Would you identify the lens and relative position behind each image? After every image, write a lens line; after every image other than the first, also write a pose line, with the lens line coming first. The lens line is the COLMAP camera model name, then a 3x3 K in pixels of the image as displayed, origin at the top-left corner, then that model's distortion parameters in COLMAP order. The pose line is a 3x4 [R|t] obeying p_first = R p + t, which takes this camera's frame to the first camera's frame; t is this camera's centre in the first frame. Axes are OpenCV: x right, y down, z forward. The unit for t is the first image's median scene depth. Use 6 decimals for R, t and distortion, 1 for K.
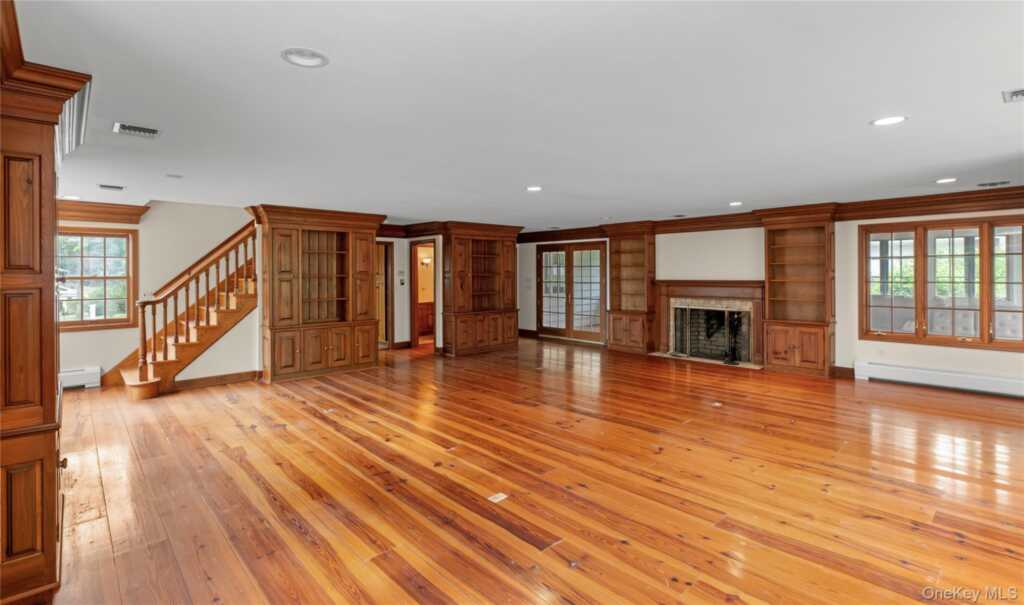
lens RADIAL K [[480.6, 0, 514.8], [0, 480.6, 273.7], [0, 0, 1]] dist [0.000000, 0.000596]
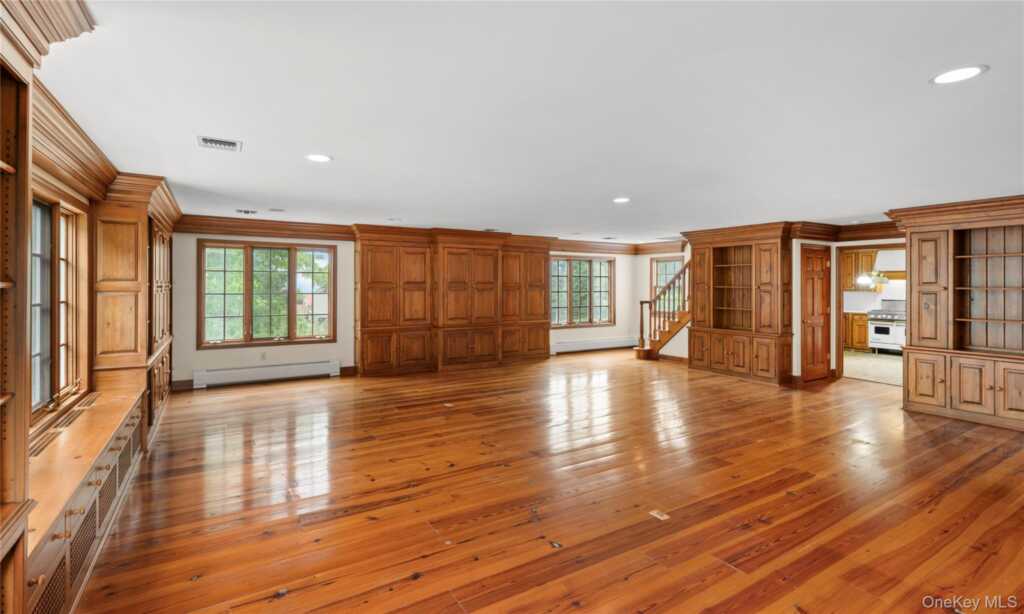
lens RADIAL K [[477.2, 0, 511.2], [0, 477.2, 283.8], [0, 0, 1]] dist [-0.002027, -0.000087]
pose [[-0.196256, 0.001705, -0.980551, 1.352652], [-0.003390, 0.999991, 0.002417, -0.007032], [0.980547, 0.003799, -0.196249, 1.246740]]
